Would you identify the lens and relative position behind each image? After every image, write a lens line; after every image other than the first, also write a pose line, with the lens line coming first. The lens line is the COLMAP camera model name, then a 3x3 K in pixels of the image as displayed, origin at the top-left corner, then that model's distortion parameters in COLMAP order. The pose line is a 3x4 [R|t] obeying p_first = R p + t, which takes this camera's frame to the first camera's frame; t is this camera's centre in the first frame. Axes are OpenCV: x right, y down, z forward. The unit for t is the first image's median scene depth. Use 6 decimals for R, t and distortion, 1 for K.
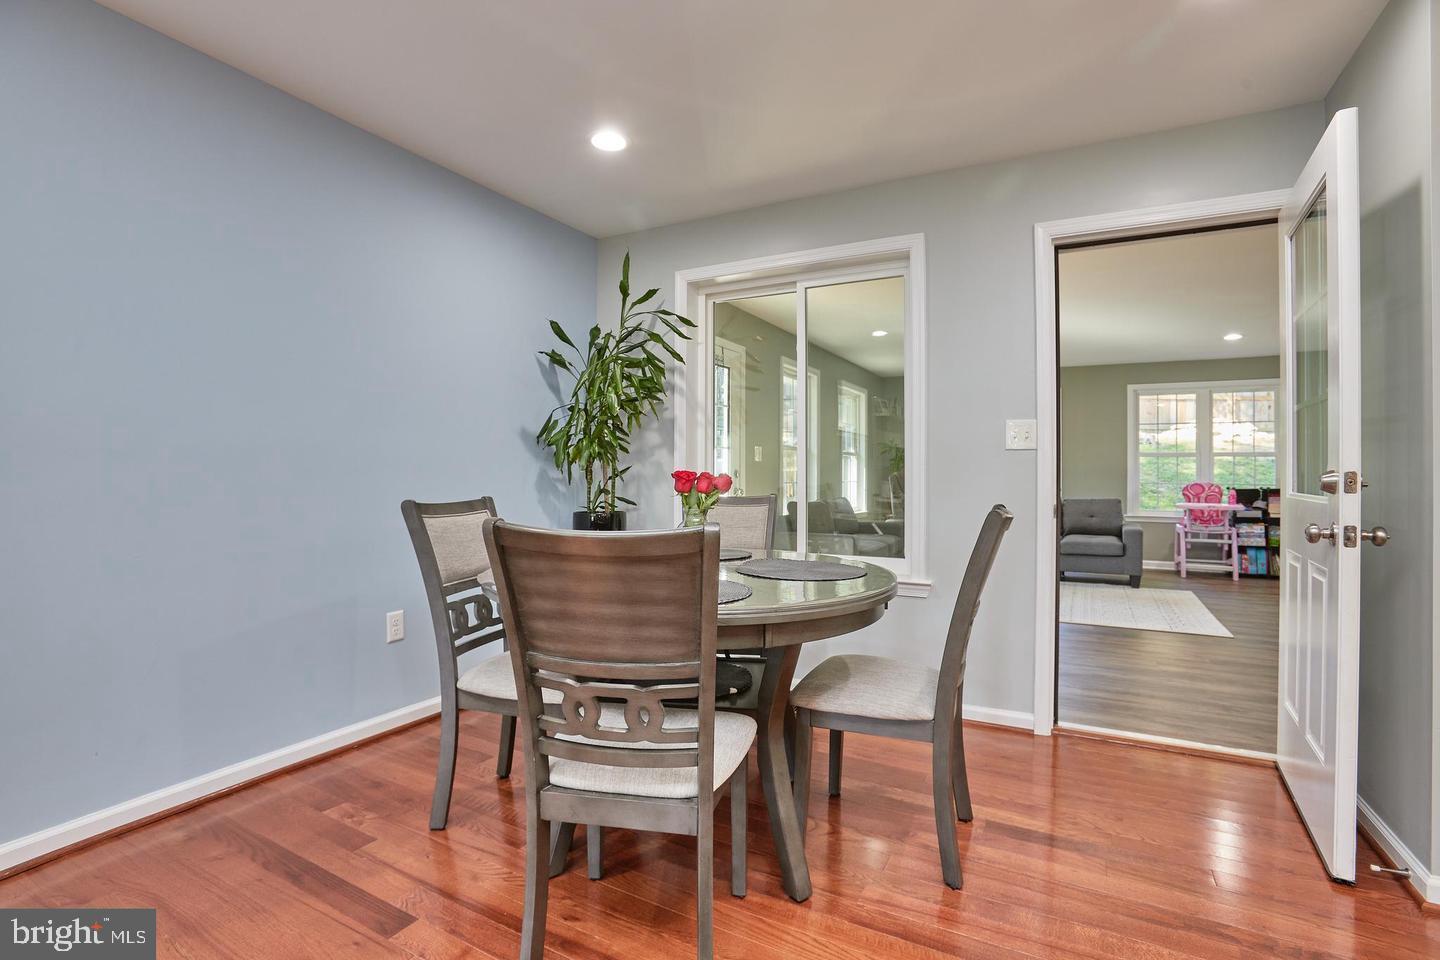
lens RADIAL K [[668.8, 0, 722.2], [0, 668.8, 477.1], [0, 0, 1]] dist [-0.054172, 0.022077]
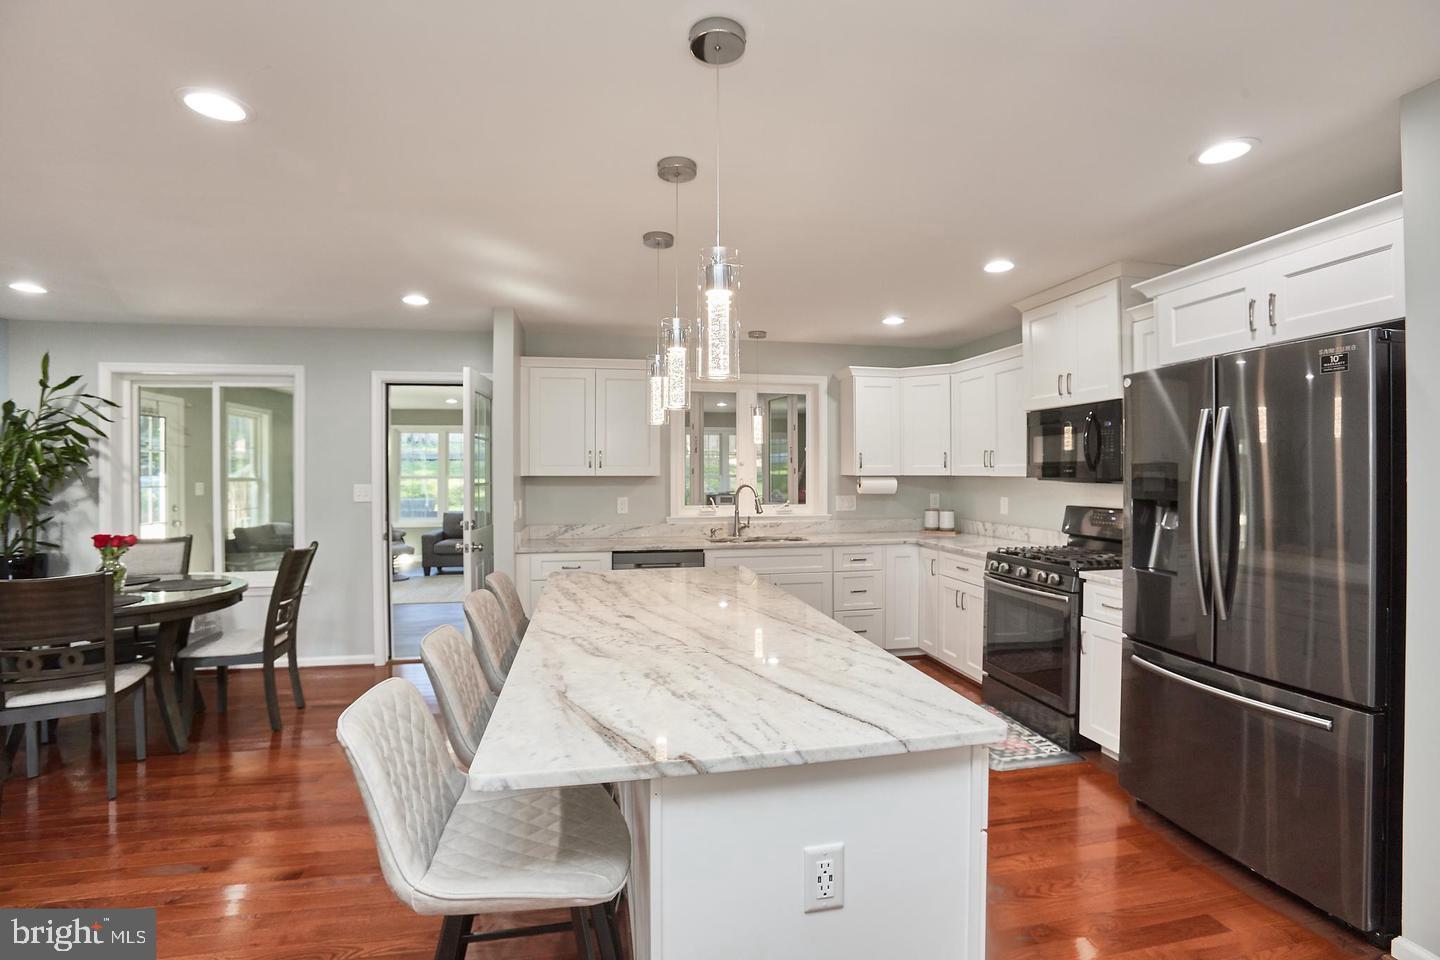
lens RADIAL K [[668.8, 0, 716.6], [0, 668.8, 475.1], [0, 0, 1]] dist [-0.054172, 0.022077]
pose [[0.781521, -0.010094, 0.623798, 0.083832], [0.009954, 0.999944, 0.003709, -0.090177], [-0.623800, 0.003311, 0.781577, -0.756863]]
